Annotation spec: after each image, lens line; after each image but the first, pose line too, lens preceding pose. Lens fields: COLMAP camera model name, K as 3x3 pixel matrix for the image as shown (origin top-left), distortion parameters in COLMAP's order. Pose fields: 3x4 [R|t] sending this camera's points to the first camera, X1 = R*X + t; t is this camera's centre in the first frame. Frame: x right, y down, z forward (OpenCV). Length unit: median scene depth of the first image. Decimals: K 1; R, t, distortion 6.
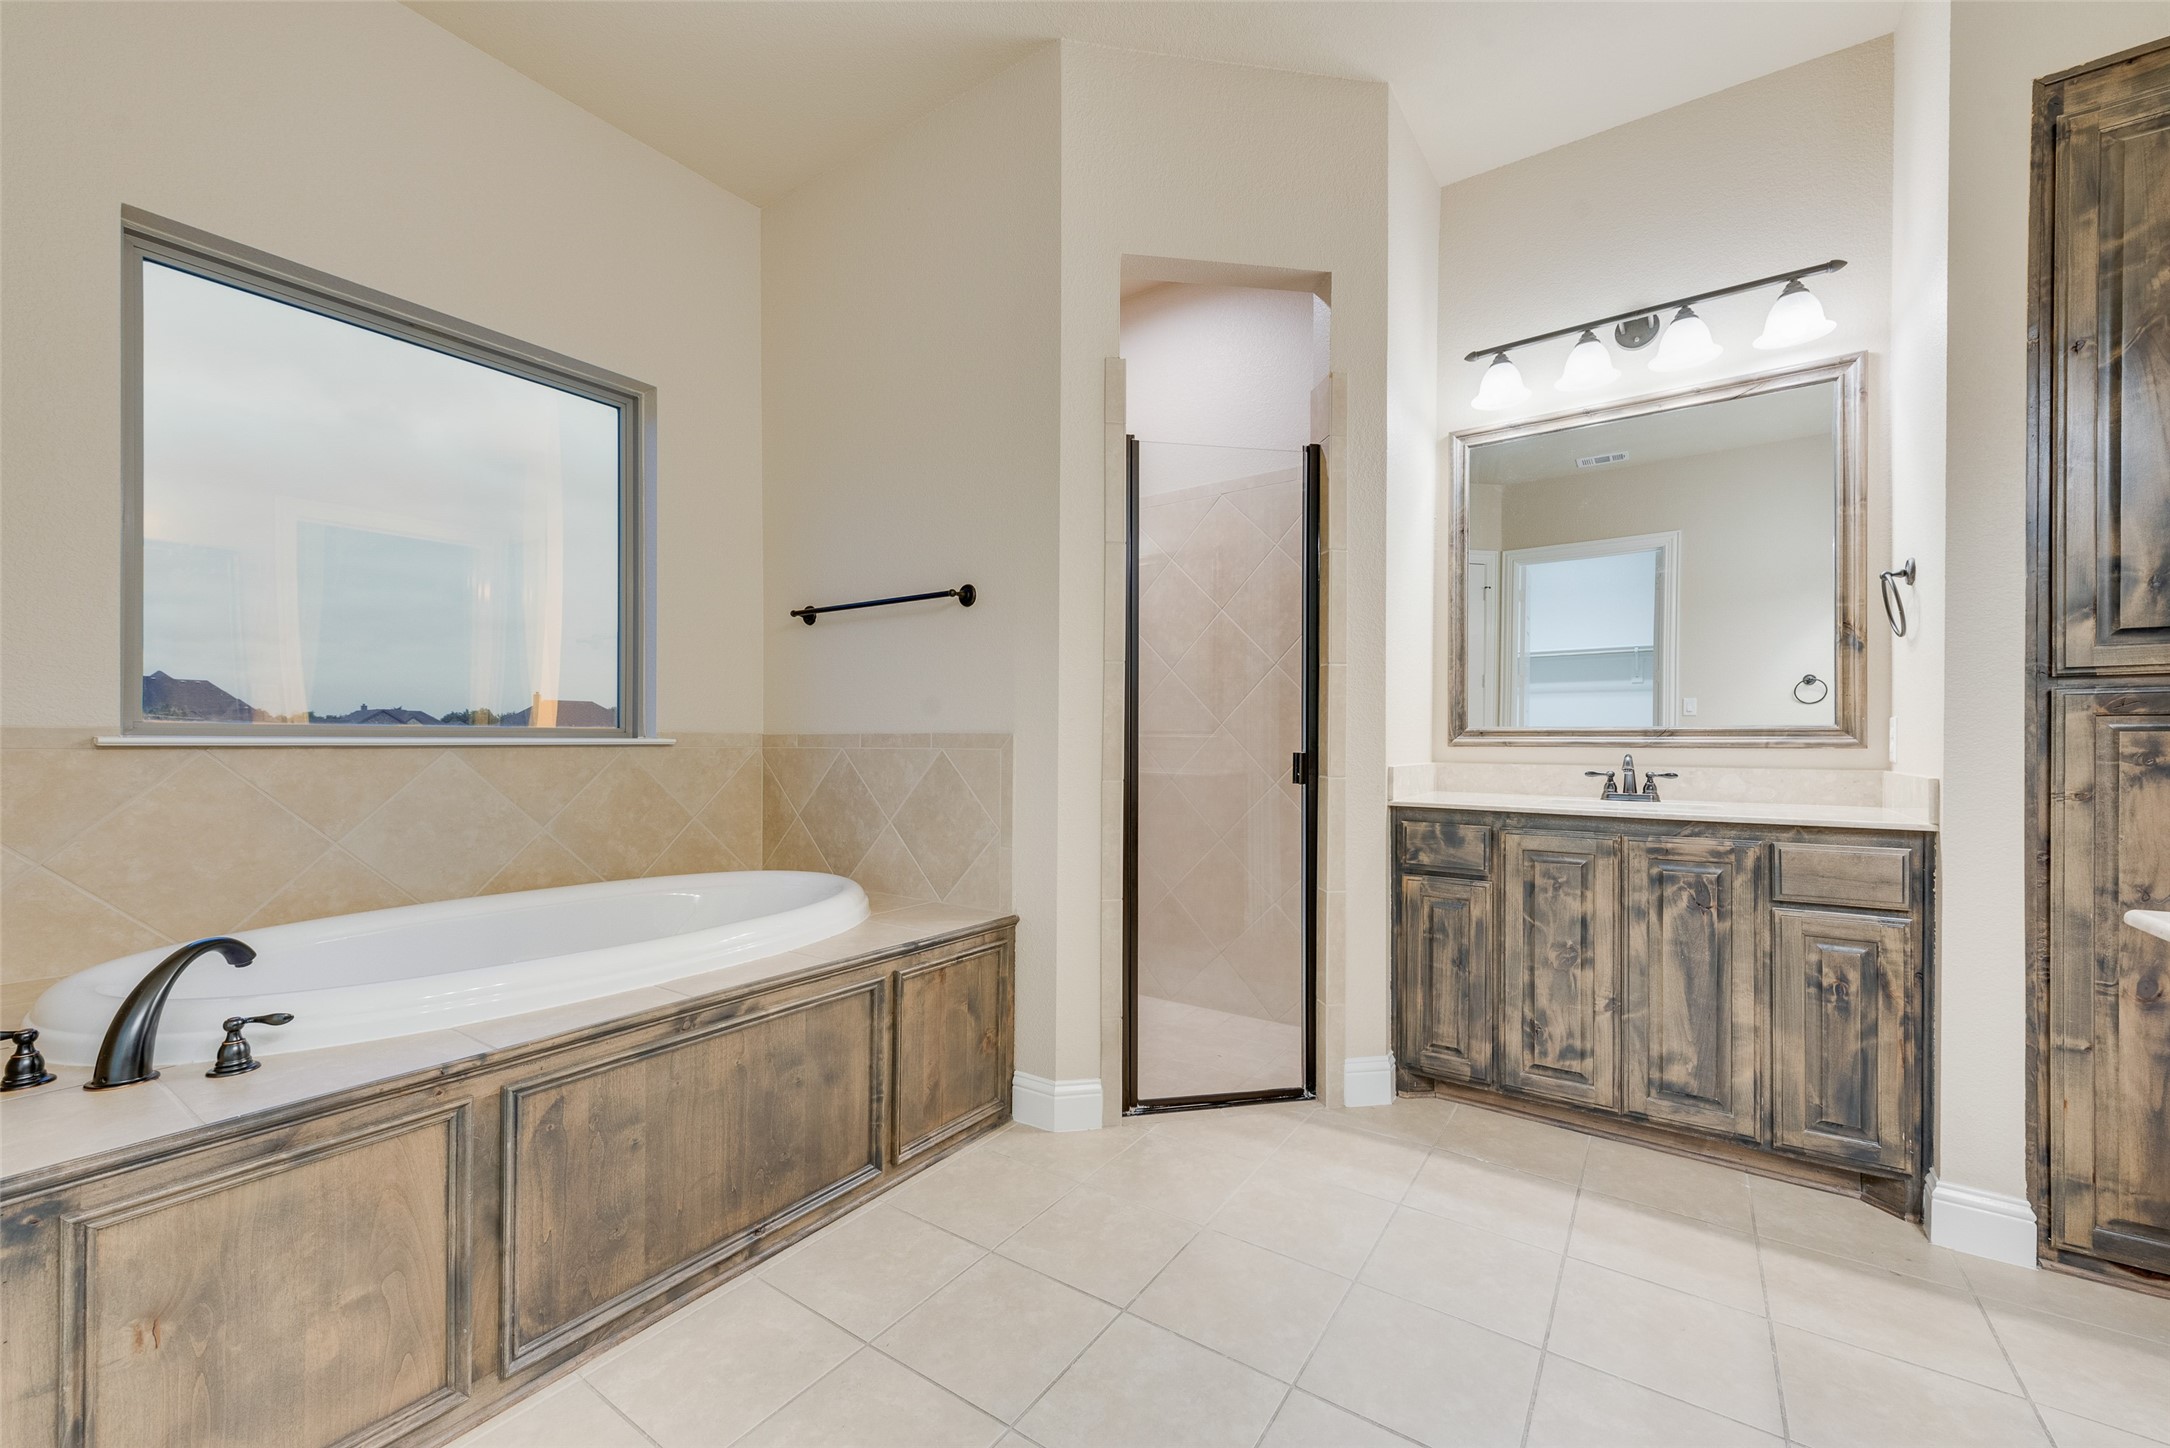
lens RADIAL K [[867.1, 0, 1051.8], [0, 867.1, 739.2], [0, 0, 1]] dist [0.012788, -0.002888]
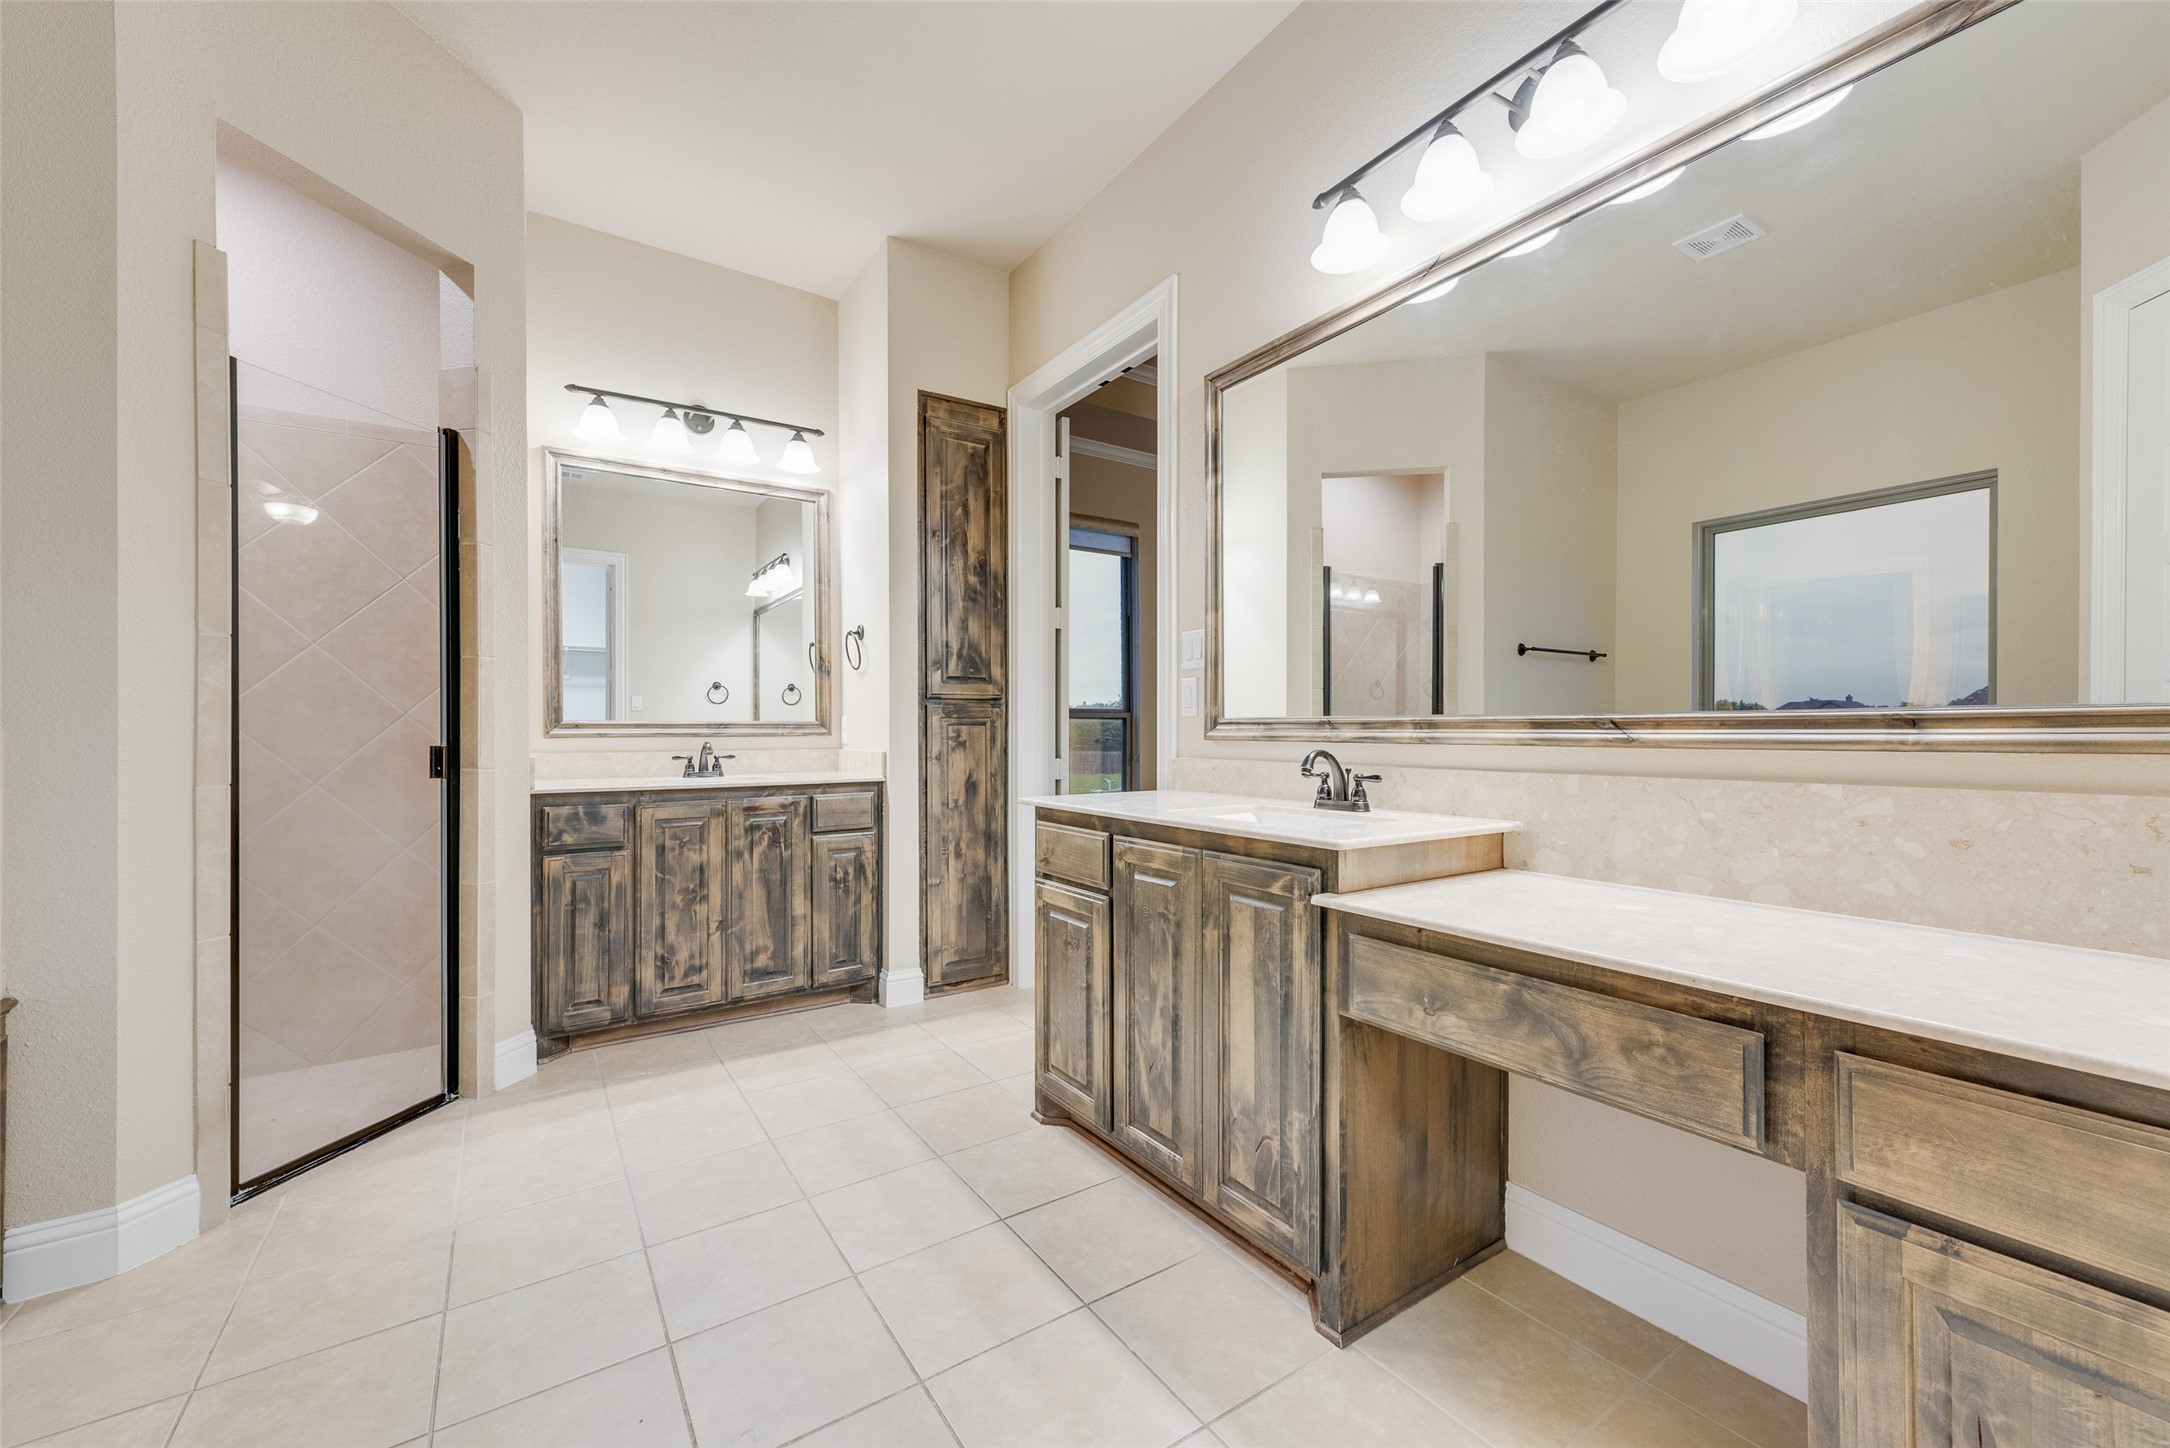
lens RADIAL K [[867.1, 0, 1130.8], [0, 867.1, 731.3], [0, 0, 1]] dist [0.012788, -0.002888]
pose [[0.314164, -0.005138, 0.949355, -0.442804], [0.003800, 0.999984, 0.004155, -0.002094], [-0.949361, 0.002302, 0.314178, -0.036218]]
